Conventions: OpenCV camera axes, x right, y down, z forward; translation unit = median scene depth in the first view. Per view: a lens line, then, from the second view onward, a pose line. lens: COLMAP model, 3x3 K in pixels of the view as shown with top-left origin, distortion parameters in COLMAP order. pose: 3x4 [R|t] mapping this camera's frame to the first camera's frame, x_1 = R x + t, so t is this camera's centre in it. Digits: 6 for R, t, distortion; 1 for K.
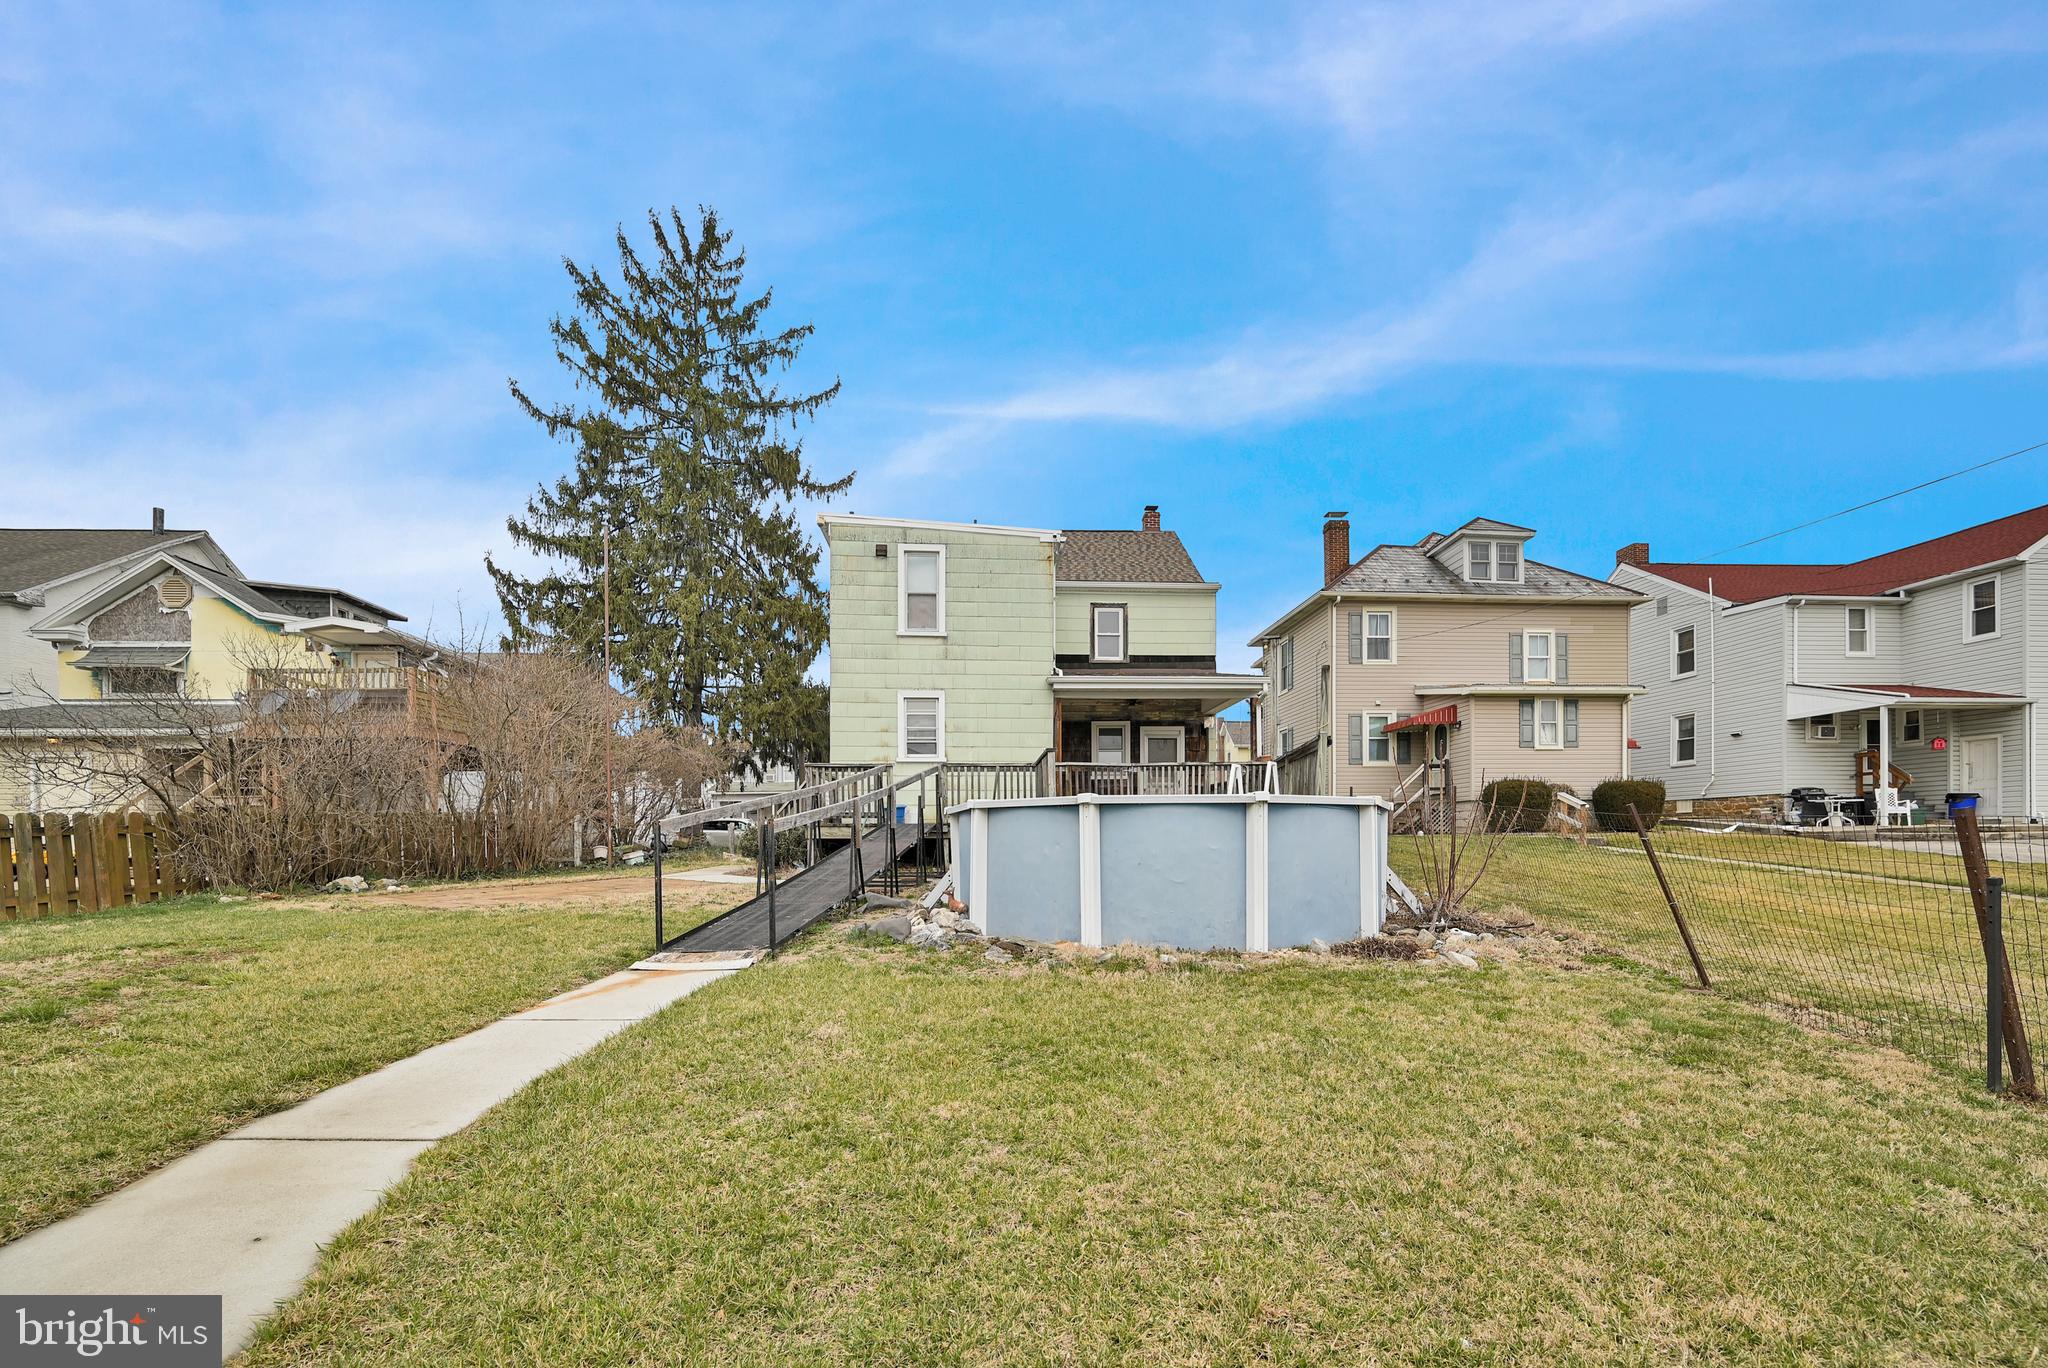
lens RADIAL K [[848.4, 0, 1029.9], [0, 848.4, 772.0], [0, 0, 1]] dist [-0.002824, -0.000065]
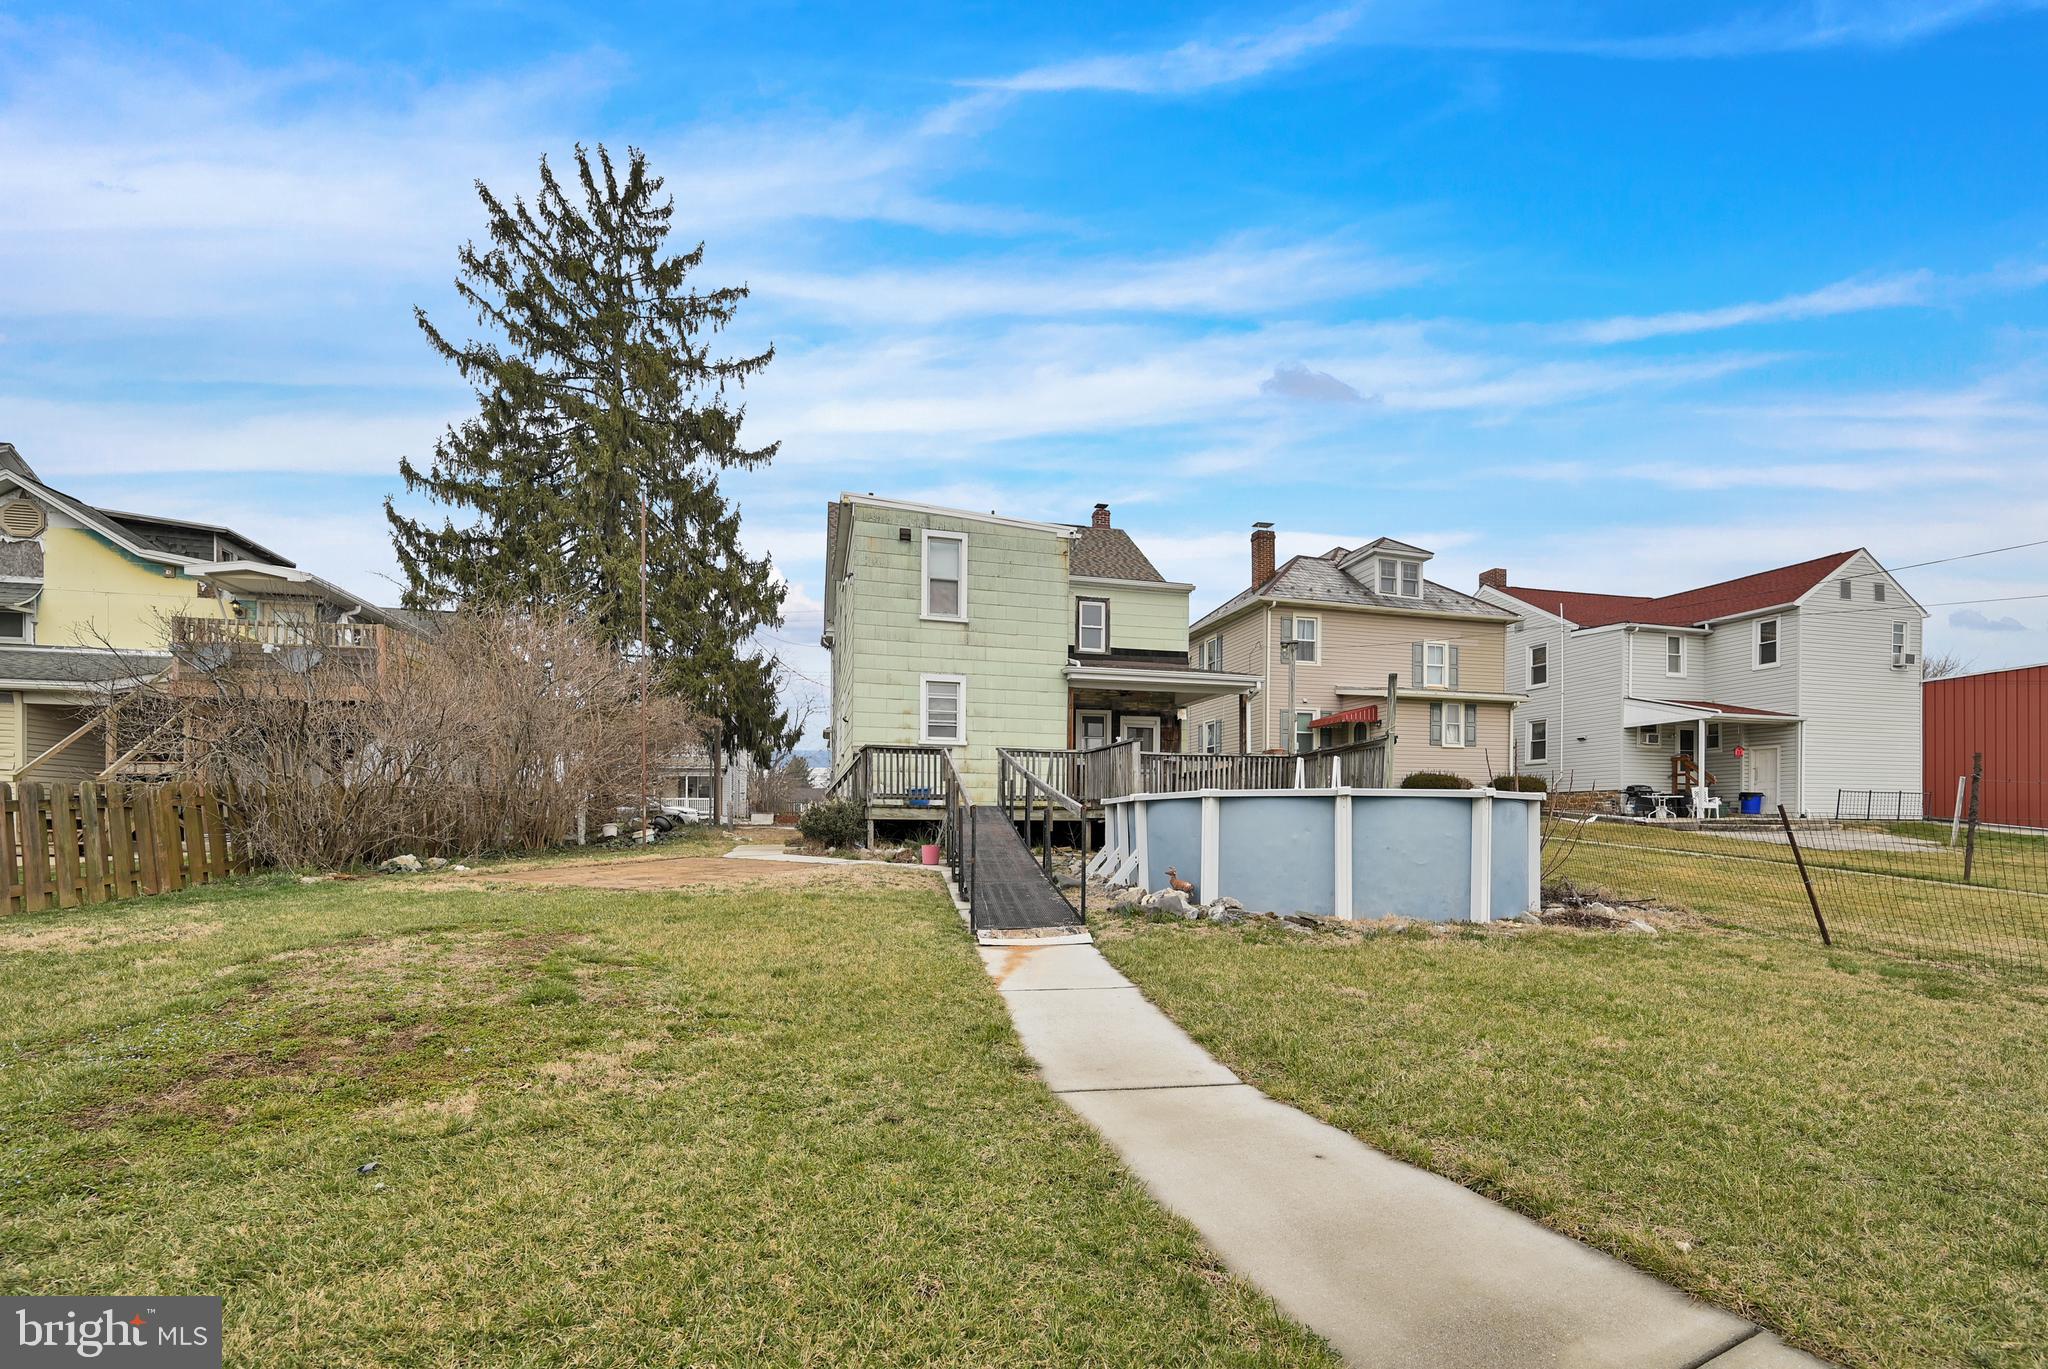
lens RADIAL K [[848.2, 0, 1013.3], [0, 848.2, 751.1], [0, 0, 1]] dist [-0.002824, -0.000365]
pose [[0.983180, 0.026562, 0.180698, -0.159746], [-0.026272, 0.999647, -0.004001, -0.001675], [-0.180741, -0.000813, 0.983530, -0.012368]]
